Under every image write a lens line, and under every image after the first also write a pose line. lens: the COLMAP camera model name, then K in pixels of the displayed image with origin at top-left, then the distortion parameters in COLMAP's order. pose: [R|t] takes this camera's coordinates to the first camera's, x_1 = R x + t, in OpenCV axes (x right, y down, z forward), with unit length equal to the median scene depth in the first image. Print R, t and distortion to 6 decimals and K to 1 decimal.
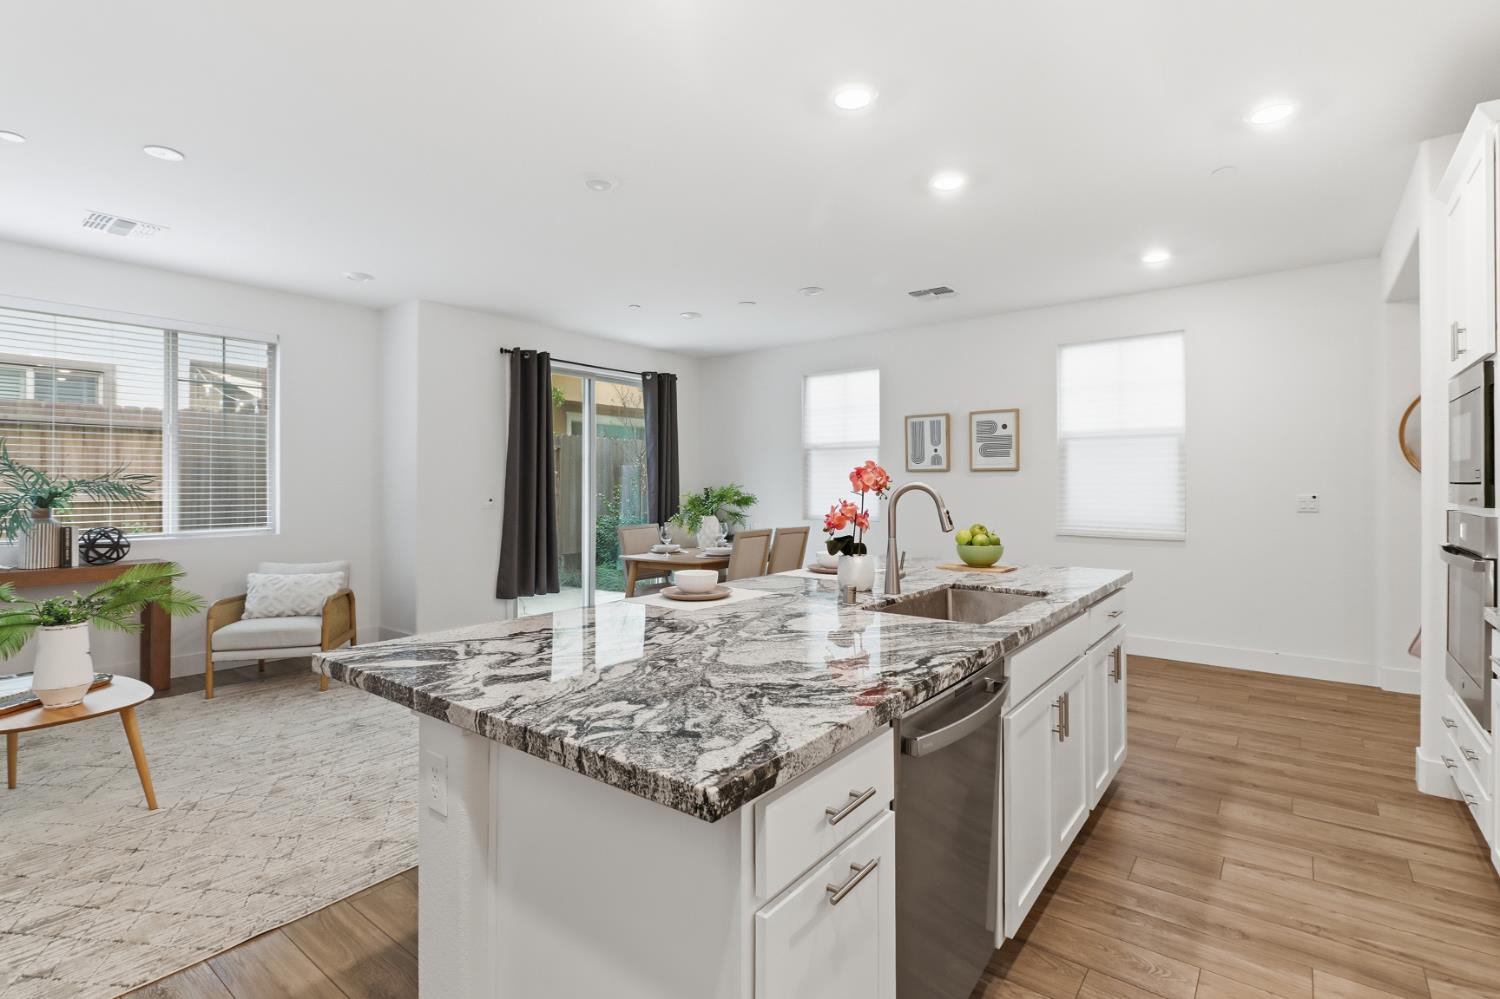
lens RADIAL K [[710.4, 0, 745.7], [0, 710.4, 492.1], [0, 0, 1]] dist [0.015166, -0.000576]
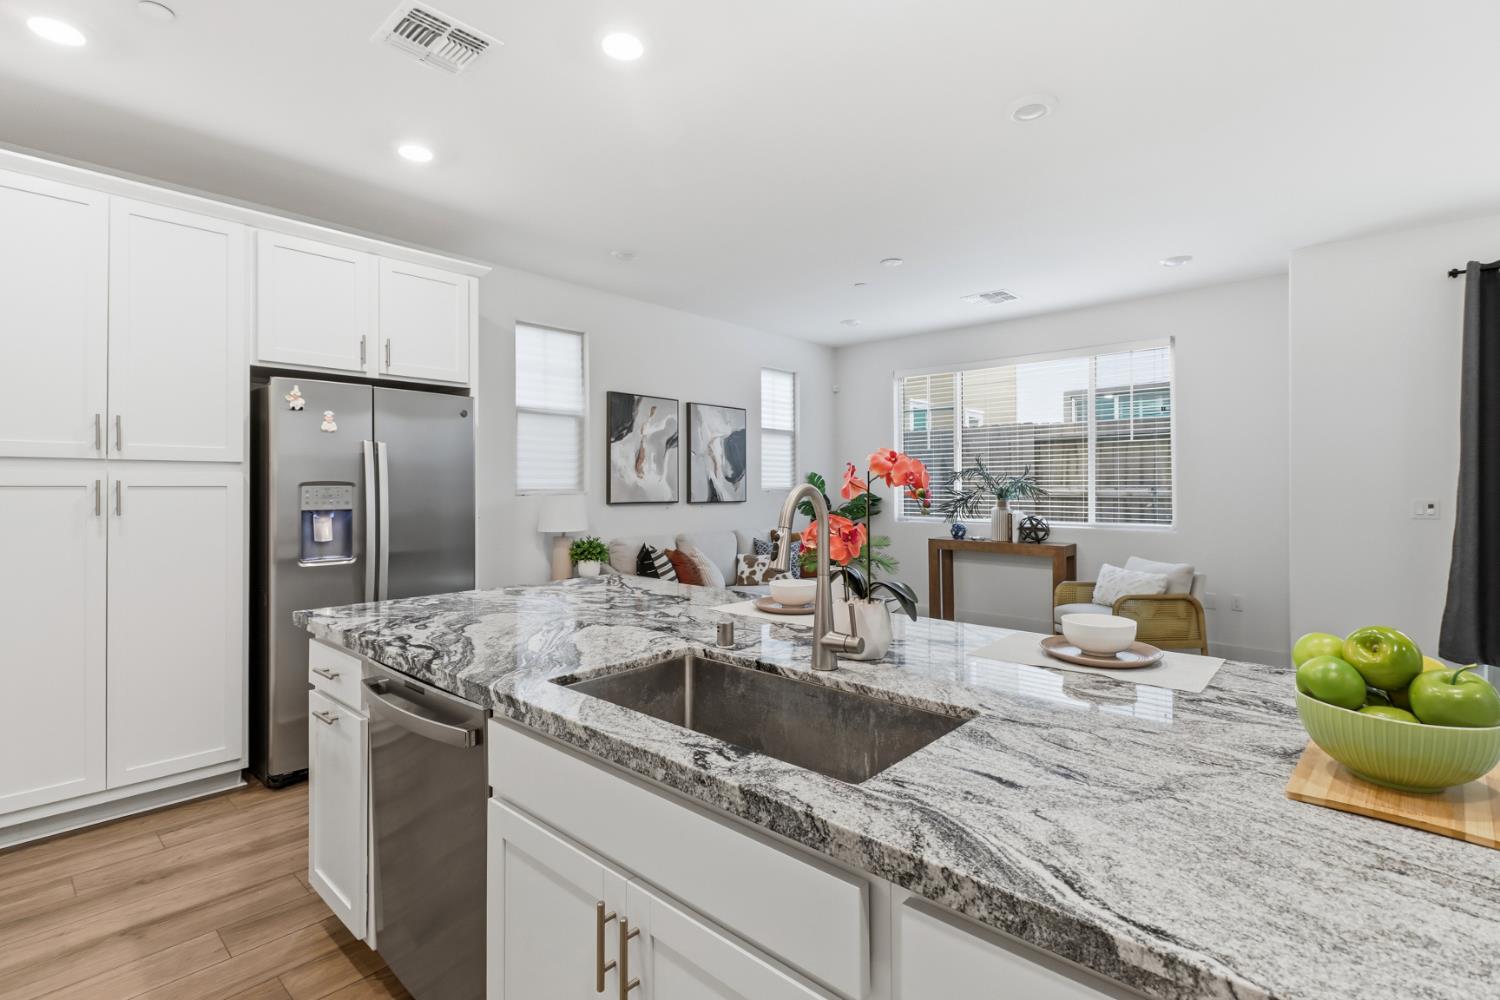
lens RADIAL K [[710.4, 0, 746.1], [0, 710.4, 489.3], [0, 0, 1]] dist [0.015166, -0.000576]
pose [[-0.070401, 0.004663, -0.997508, 0.437439], [-0.005312, 0.999973, 0.005049, -0.003936], [0.997505, 0.005655, -0.070375, 0.507252]]
